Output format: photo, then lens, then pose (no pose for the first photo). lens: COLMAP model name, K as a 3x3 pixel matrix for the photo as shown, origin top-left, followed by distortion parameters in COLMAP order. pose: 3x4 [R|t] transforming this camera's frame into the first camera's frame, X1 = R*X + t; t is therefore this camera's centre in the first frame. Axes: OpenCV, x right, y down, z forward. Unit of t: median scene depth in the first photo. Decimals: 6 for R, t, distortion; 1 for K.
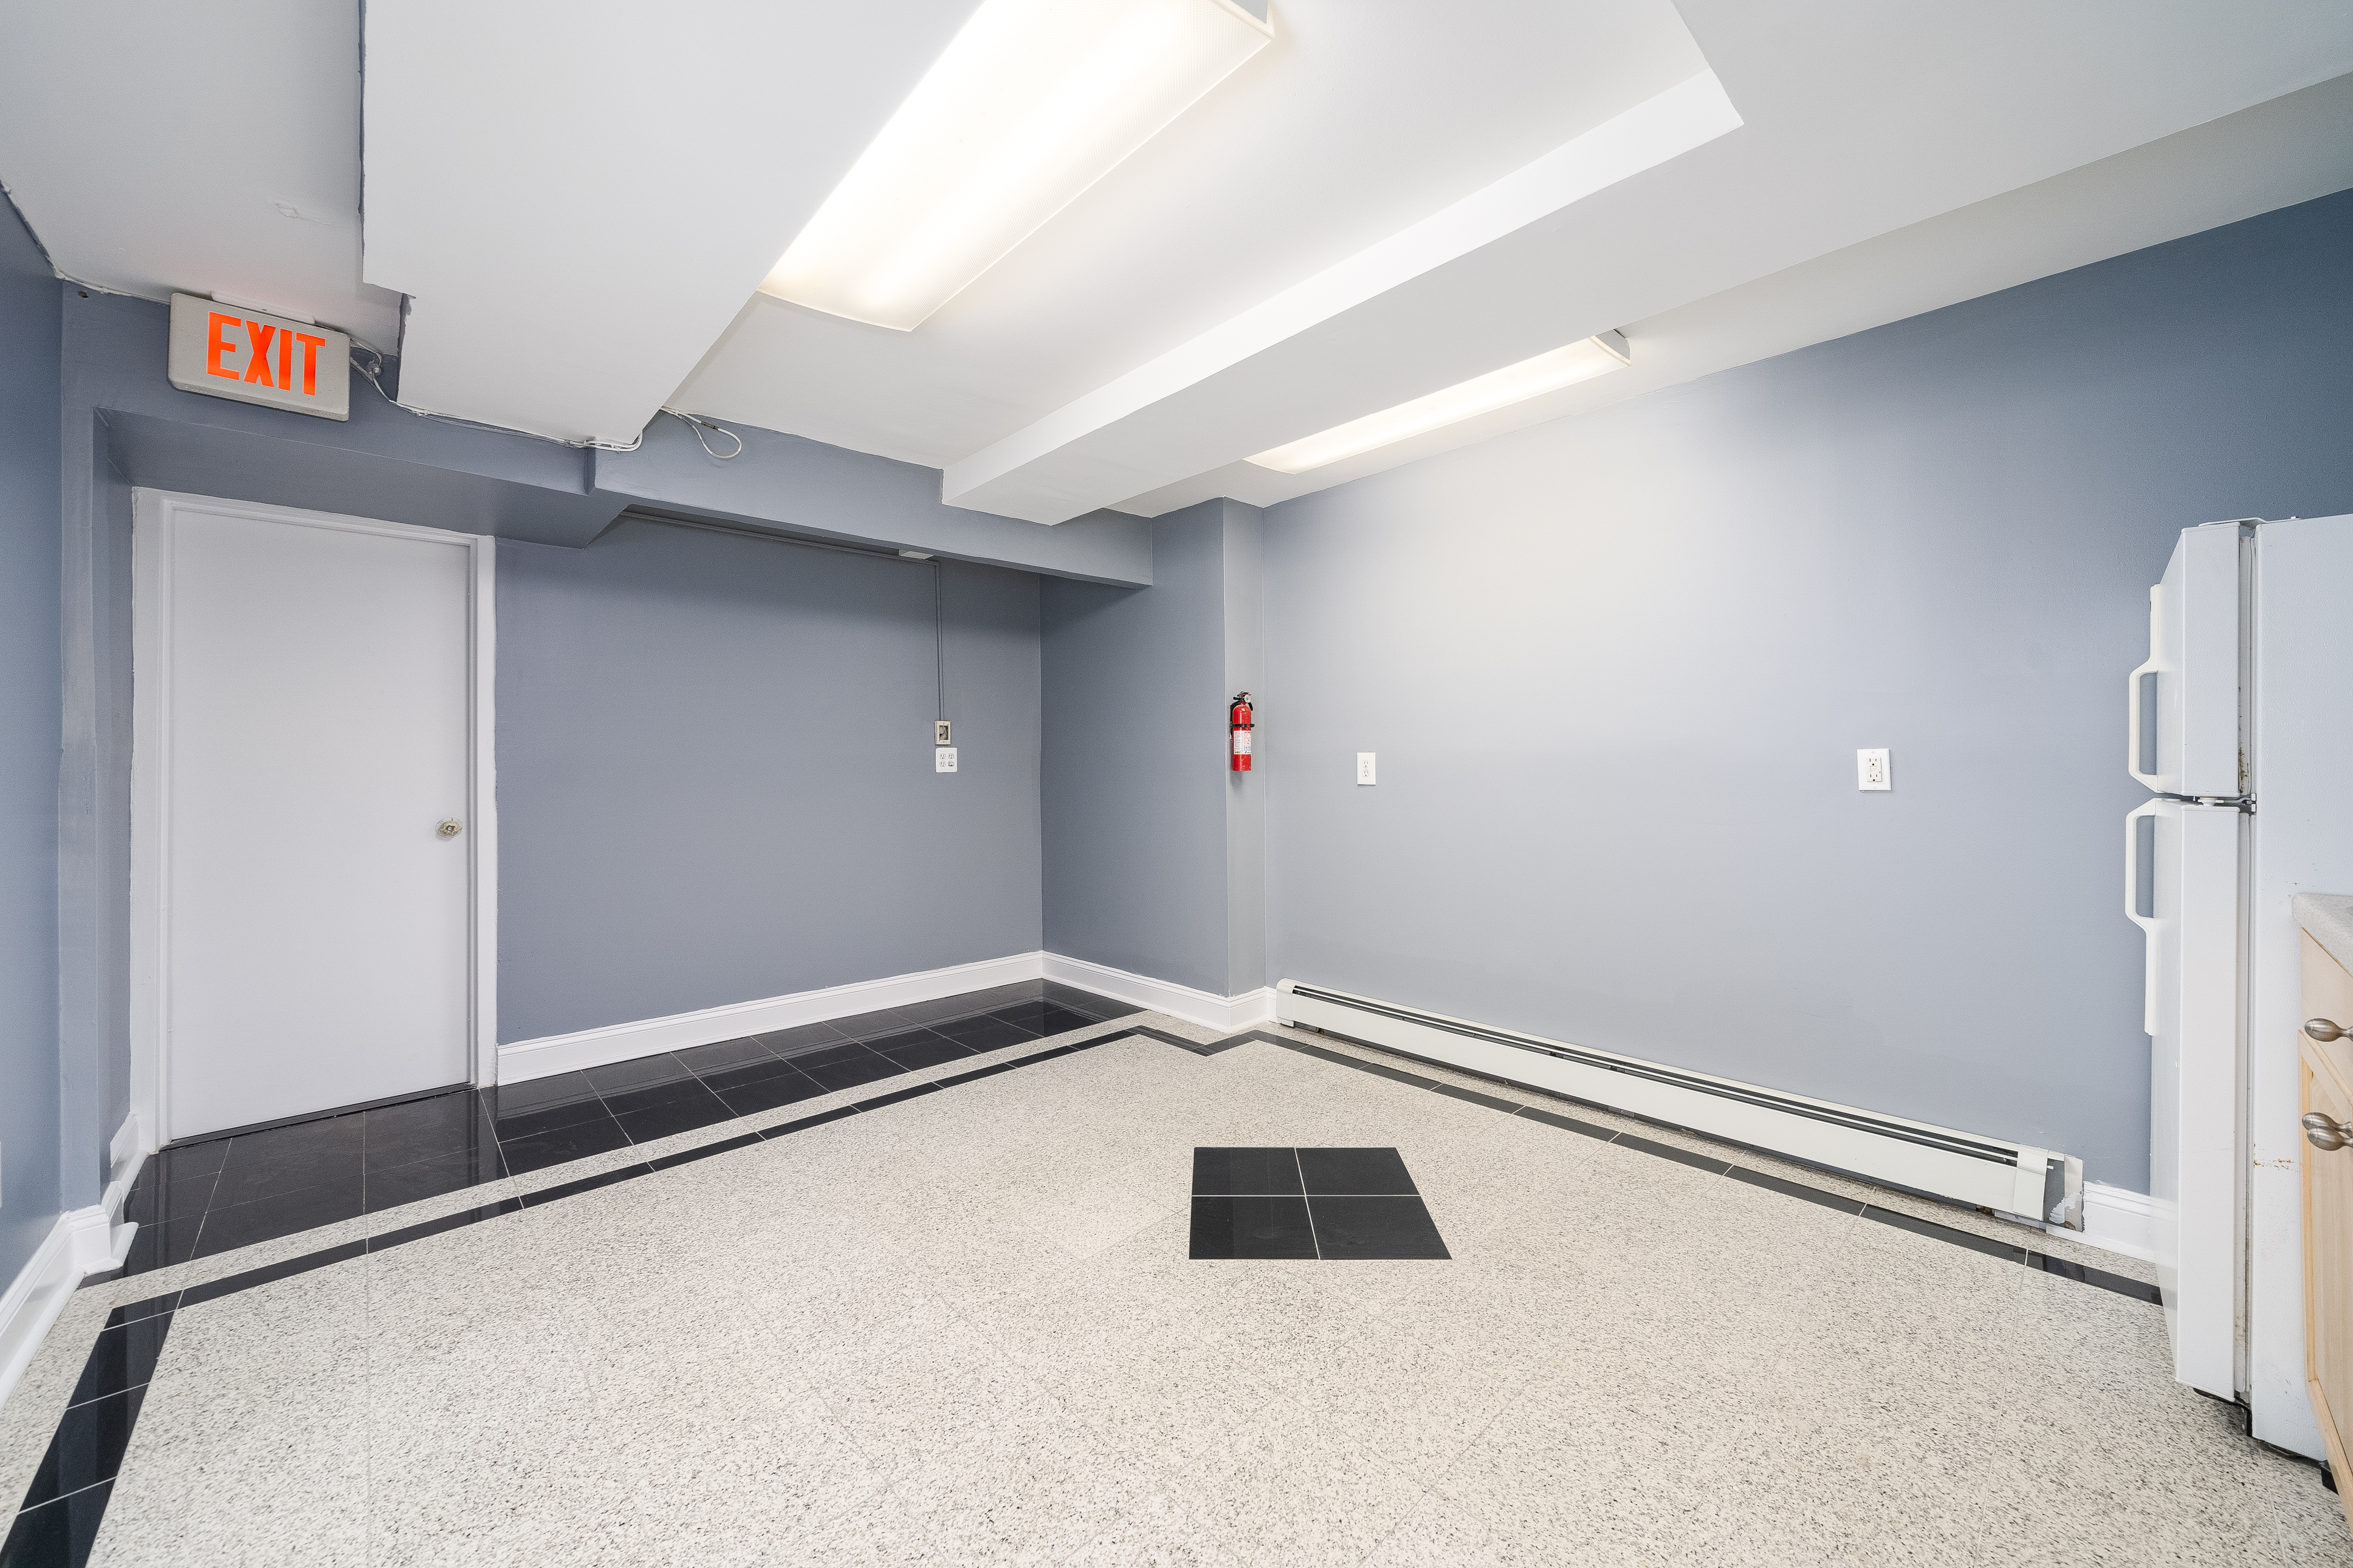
lens RADIAL K [[866.5, 0, 1186.5], [0, 866.5, 758.0], [0, 0, 1]] dist [-0.002305, -0.000304]
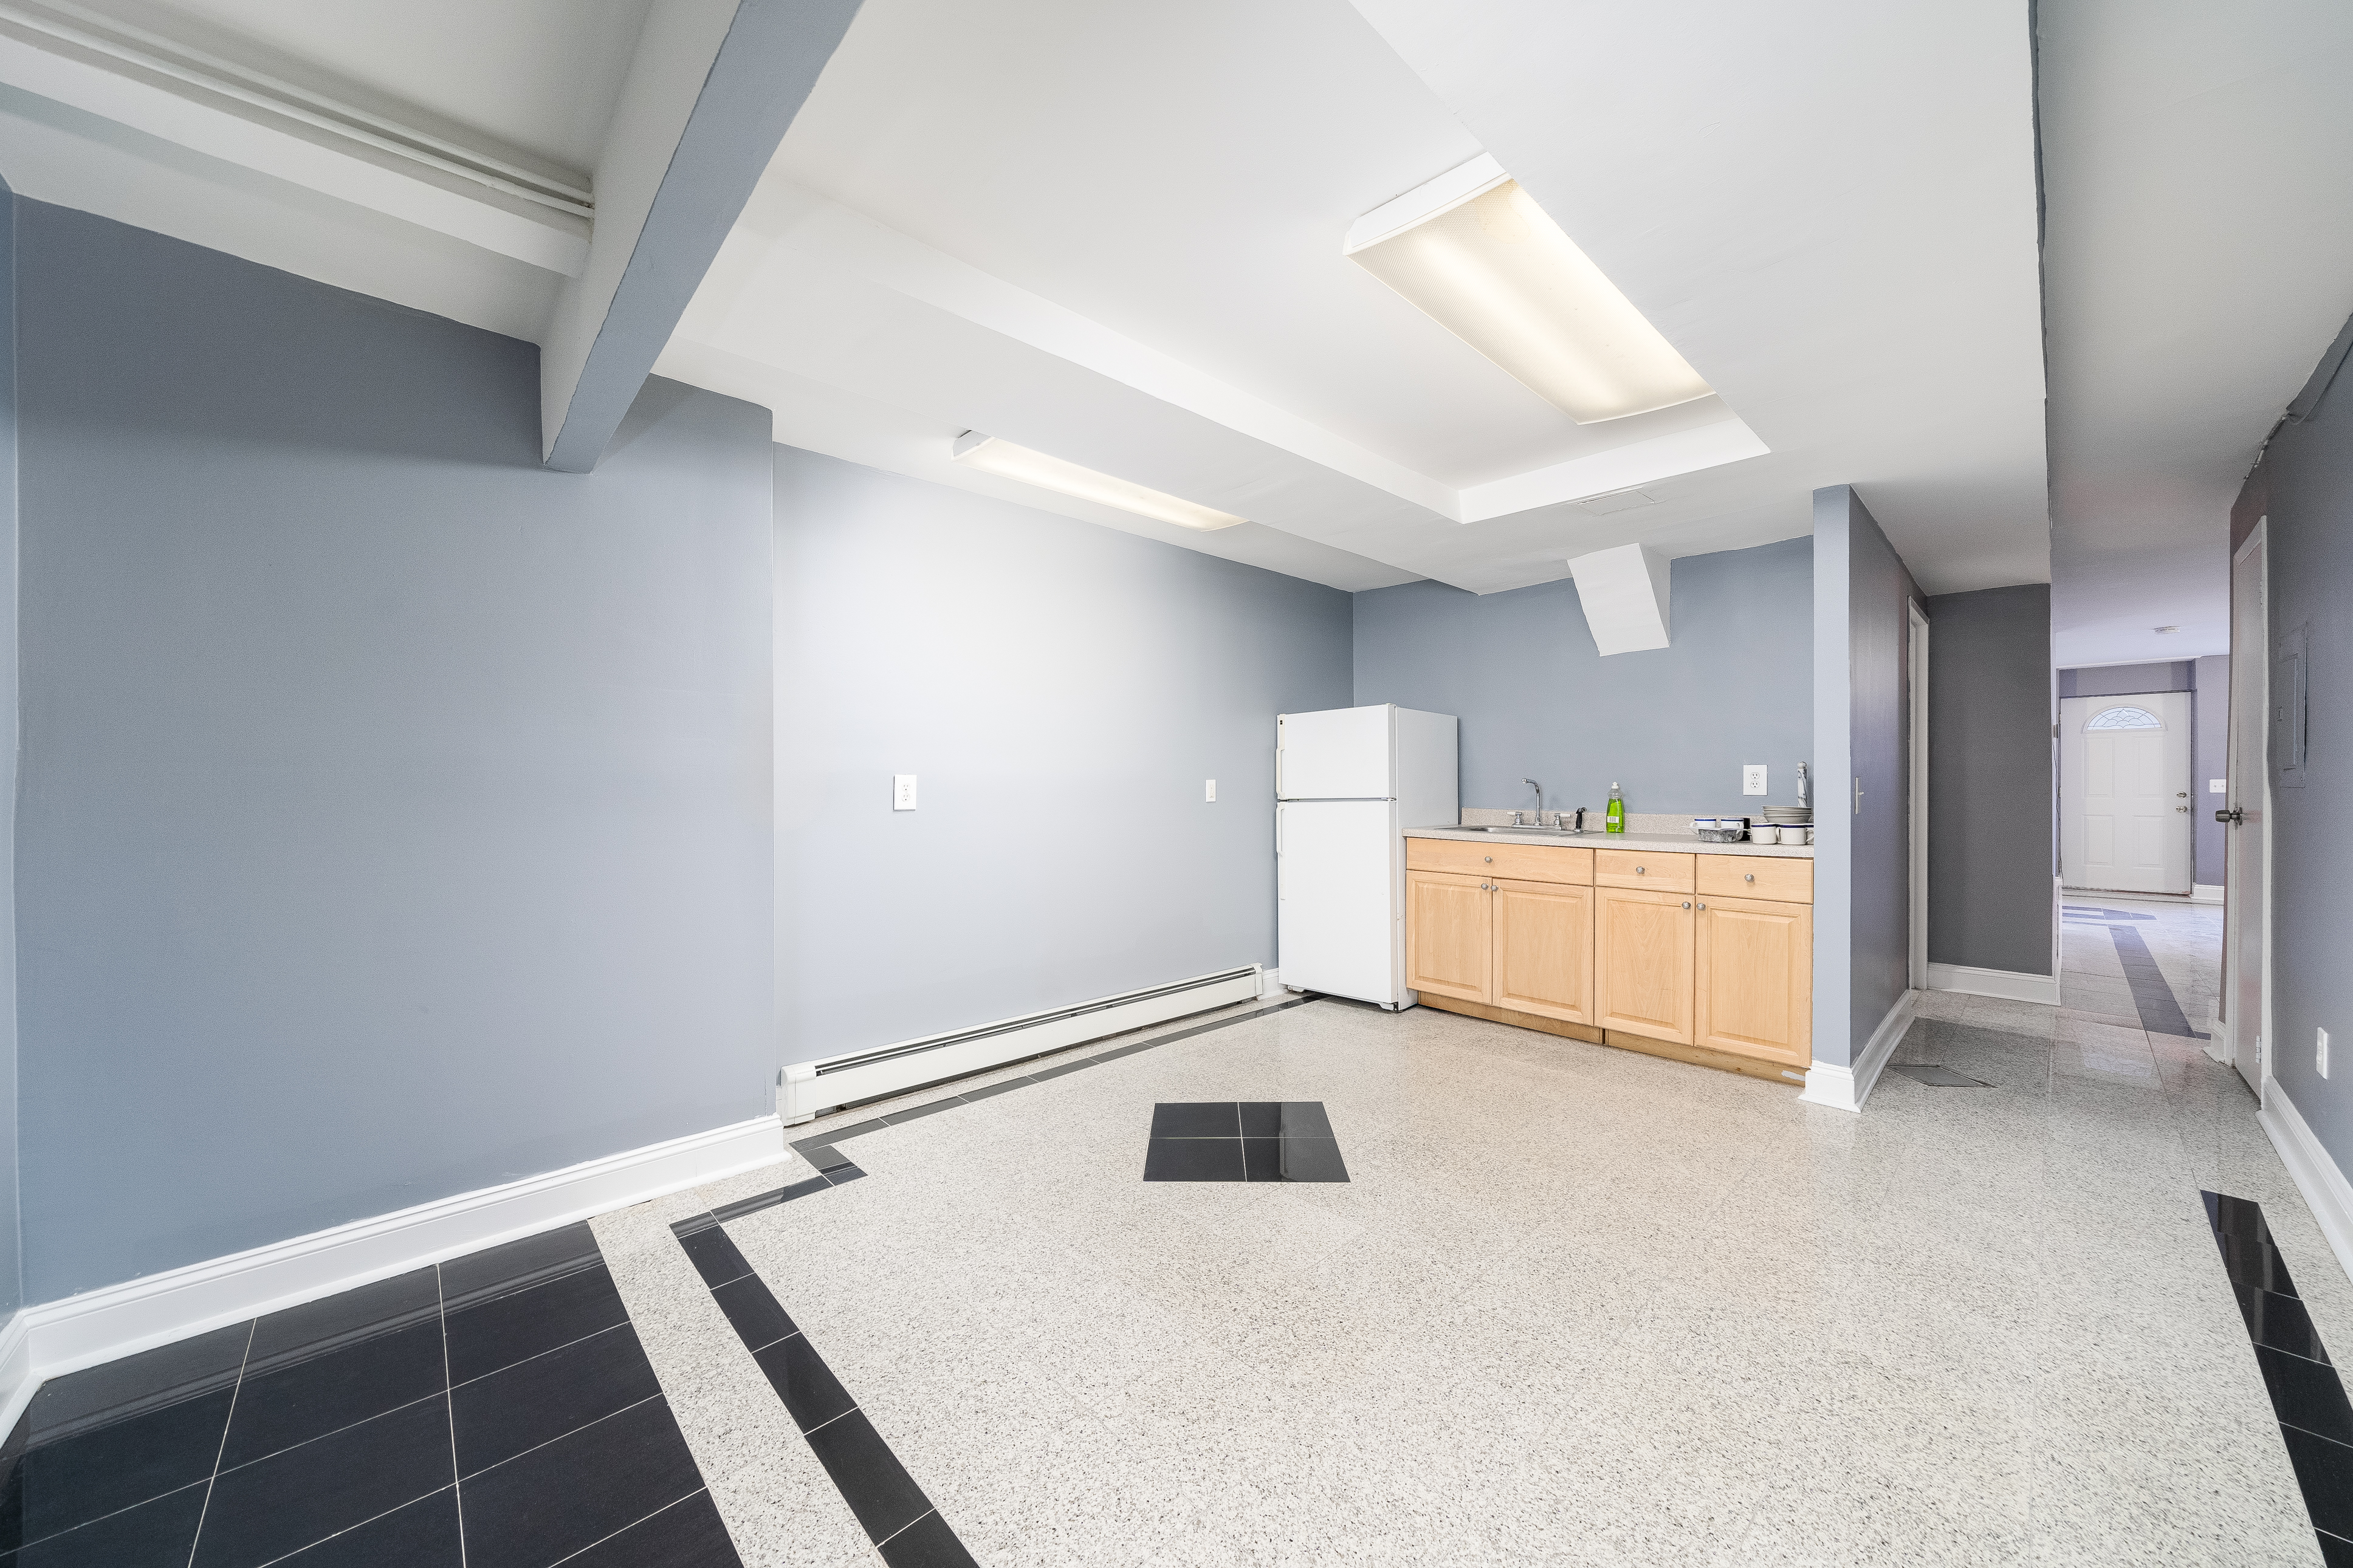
lens RADIAL K [[840.4, 0, 1178.1], [0, 840.4, 789.1], [0, 0, 1]] dist [-0.000888, 0.000128]
pose [[0.004282, 0.003685, 0.999984, -1.073885], [-0.002929, 0.999989, -0.003672, 0.016551], [-0.999987, -0.002913, 0.004293, 1.105522]]
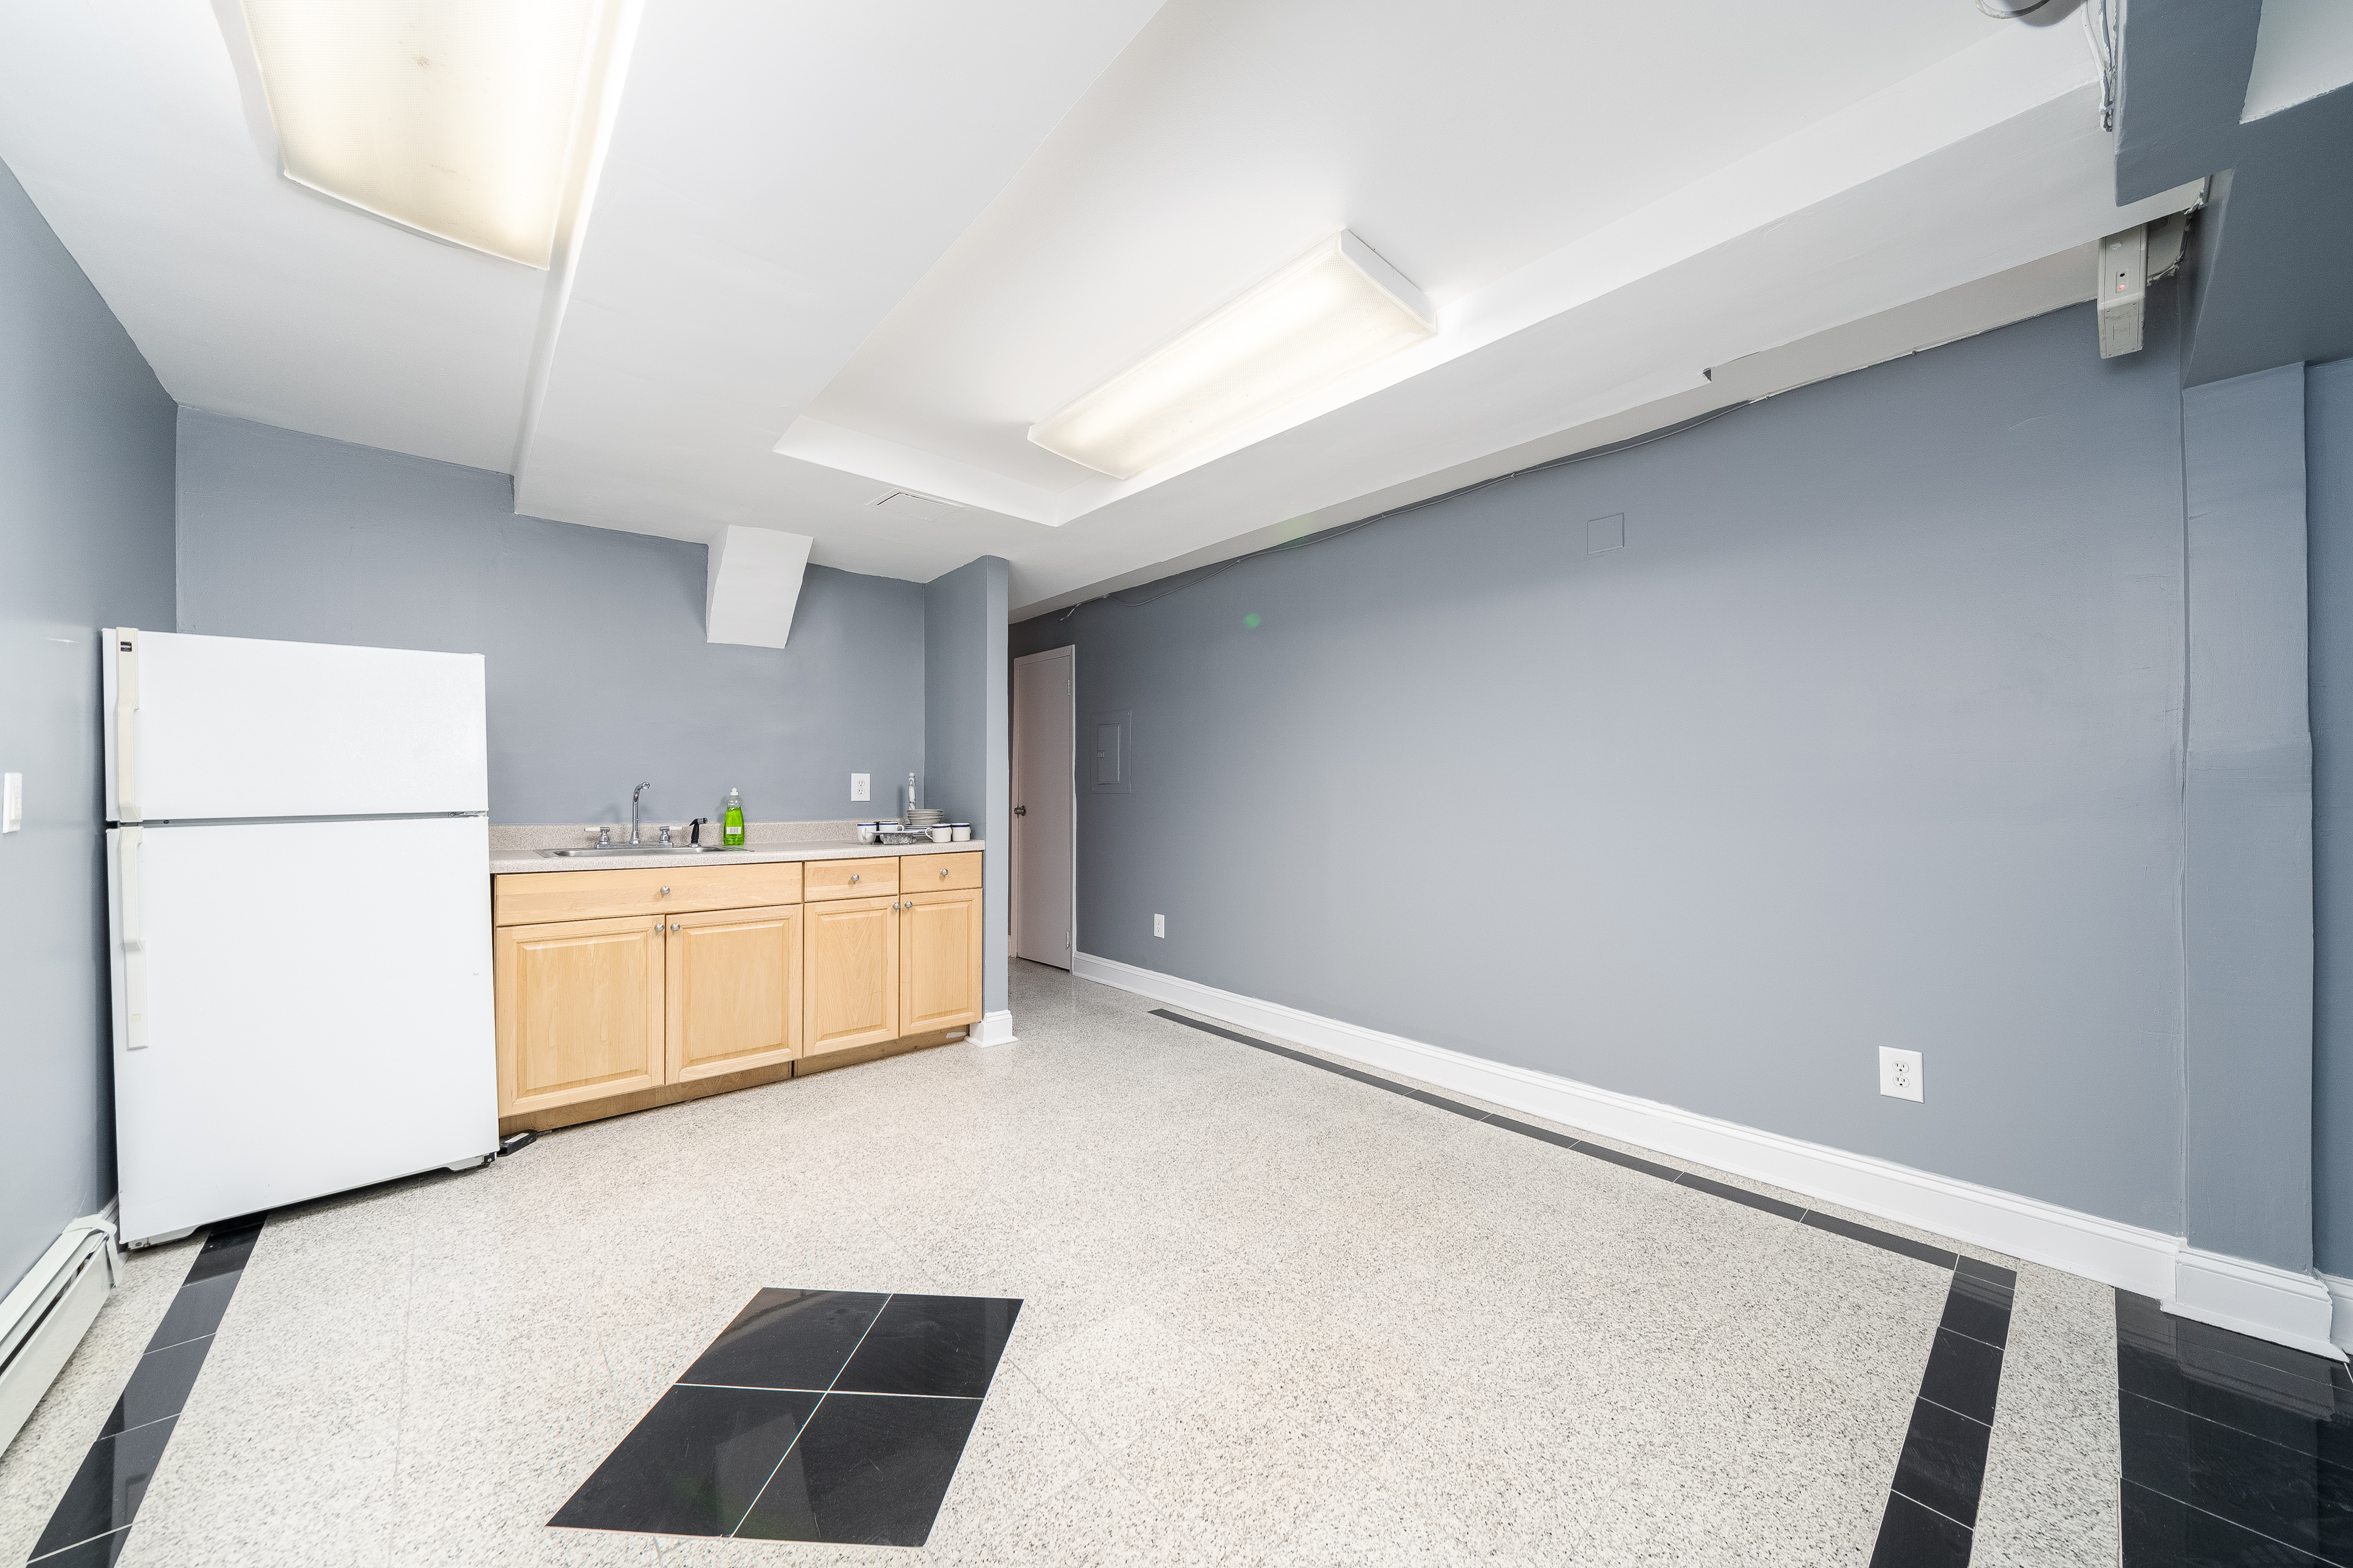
lens RADIAL K [[819.4, 0, 1185.8], [0, 819.4, 792.8], [0, 0, 1]] dist [-0.005581, -0.000275]
pose [[-0.999531, 0.010930, 0.028618, -0.186443], [0.010755, 0.999923, -0.006233, 0.019721], [-0.028684, -0.005922, -0.999571, 1.696494]]
